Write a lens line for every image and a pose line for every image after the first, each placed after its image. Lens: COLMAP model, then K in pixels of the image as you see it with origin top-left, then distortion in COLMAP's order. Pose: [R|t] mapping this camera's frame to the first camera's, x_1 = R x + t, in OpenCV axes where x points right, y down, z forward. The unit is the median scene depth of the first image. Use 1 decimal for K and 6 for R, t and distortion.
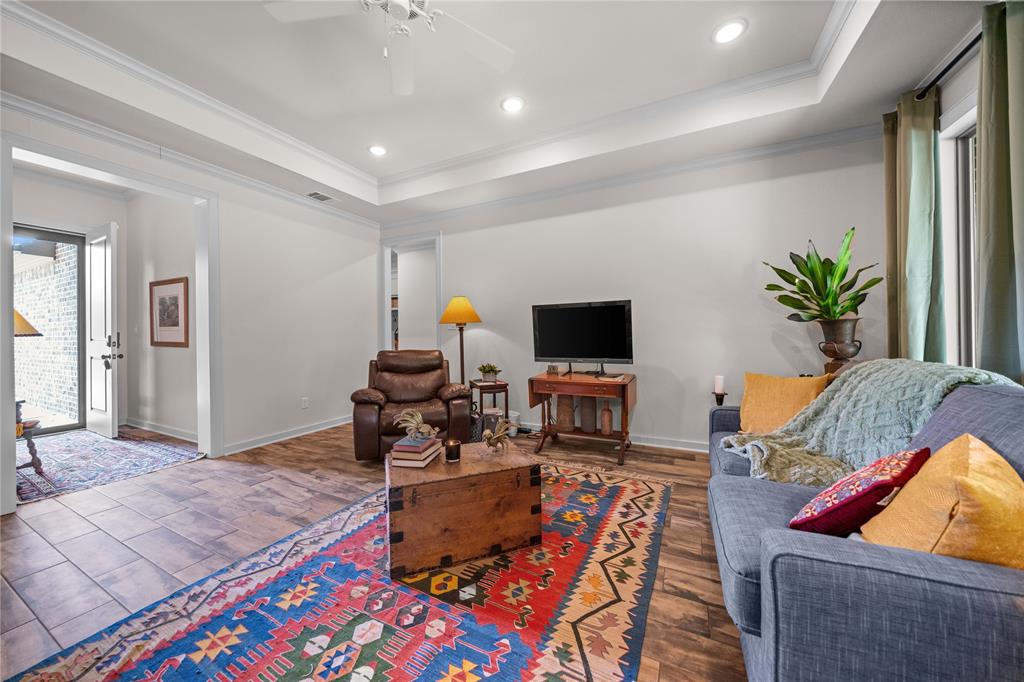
lens RADIAL K [[359.4, 0, 507.7], [0, 359.4, 331.8], [0, 0, 1]] dist [-0.000020, 0.000108]
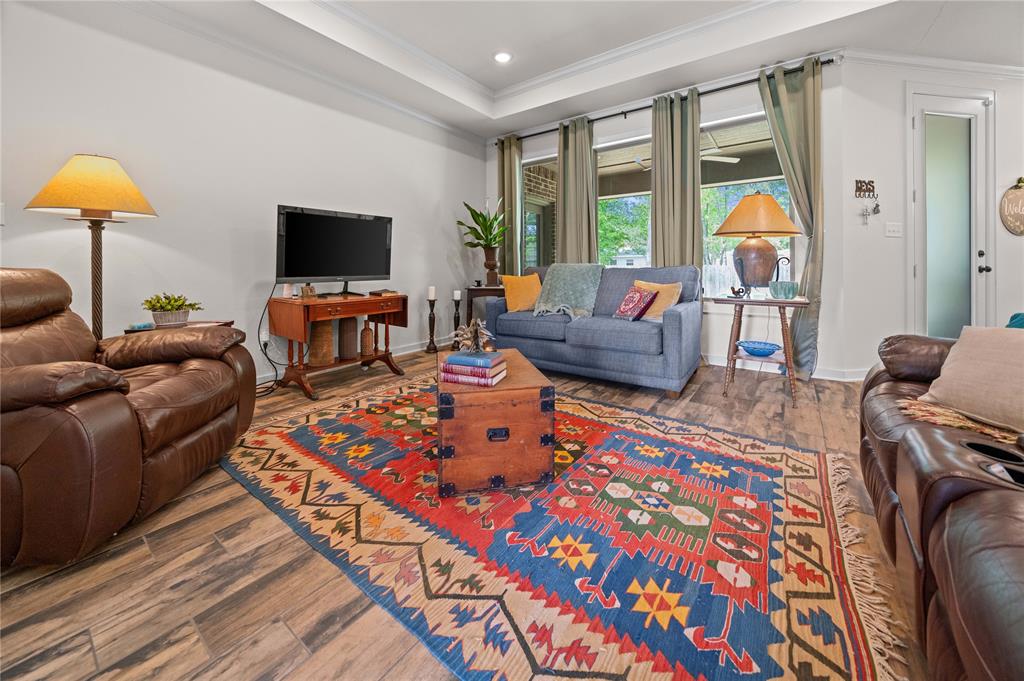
lens RADIAL K [[372.8, 0, 512.9], [0, 372.8, 268.8], [0, 0, 1]] dist [-0.000922, -0.000090]
pose [[0.161207, 0.007250, 0.986894, -1.281347], [-0.004498, 0.999968, -0.006612, 0.124708], [-0.986910, -0.003373, 0.161235, 0.918688]]
